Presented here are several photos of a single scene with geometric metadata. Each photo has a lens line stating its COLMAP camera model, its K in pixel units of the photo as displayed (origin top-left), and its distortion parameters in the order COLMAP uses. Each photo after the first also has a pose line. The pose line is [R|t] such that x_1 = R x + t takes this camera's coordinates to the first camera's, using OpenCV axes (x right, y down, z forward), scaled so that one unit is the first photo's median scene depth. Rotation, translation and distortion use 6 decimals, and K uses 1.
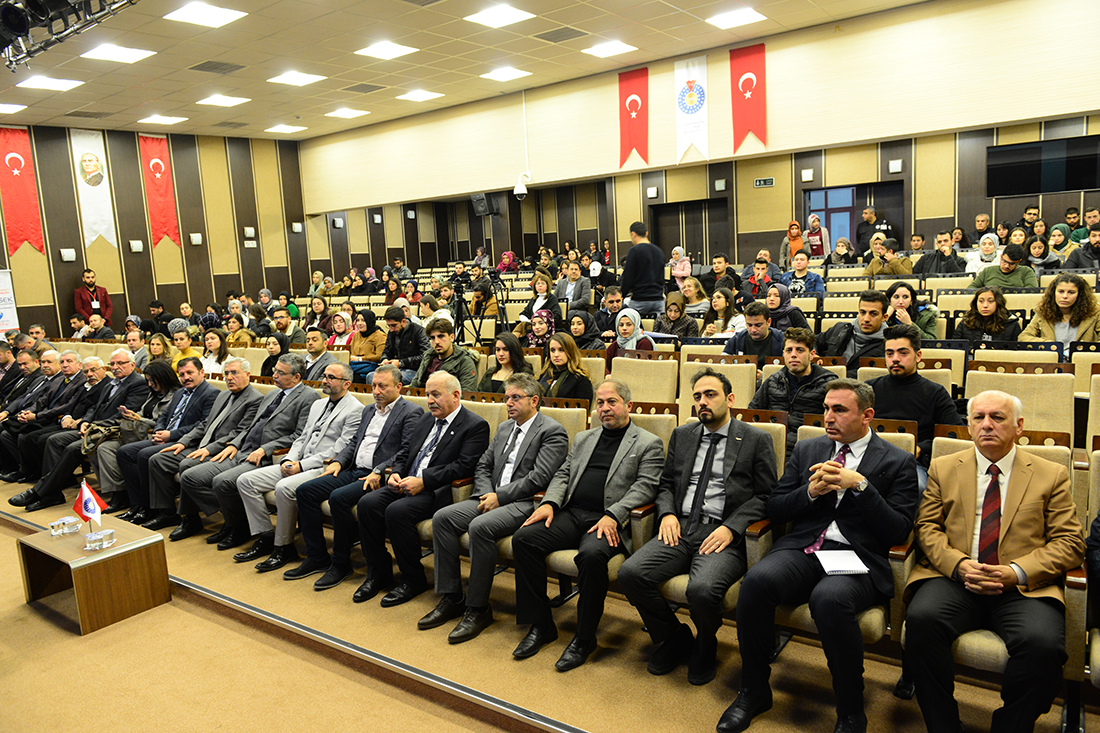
lens RADIAL K [[737.9, 0, 548.7], [0, 737.9, 370.0], [0, 0, 1]] dist [0.003267, -0.004049]
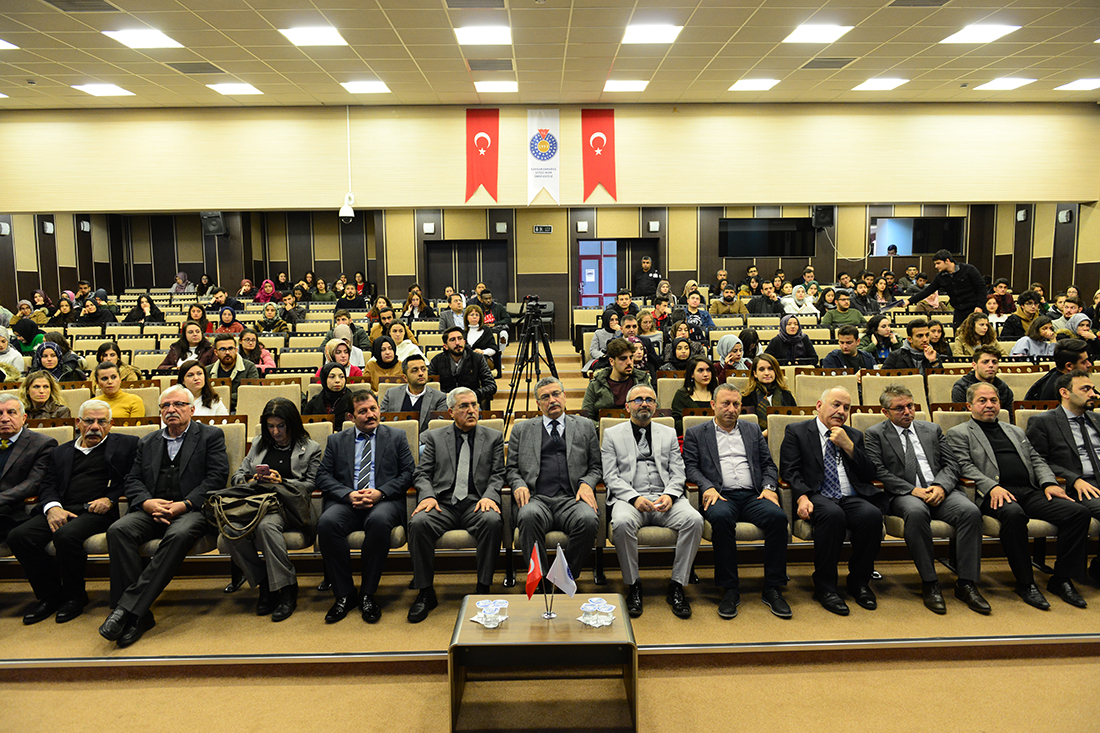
lens RADIAL K [[737.9, 0, 547.6], [0, 737.9, 360.4], [0, 0, 1]] dist [0.003267, -0.004049]
pose [[0.797631, -0.012206, 0.603022, -0.405406], [0.058350, 0.996667, -0.057007, 0.004185], [-0.600317, 0.080657, 0.795685, 0.149324]]
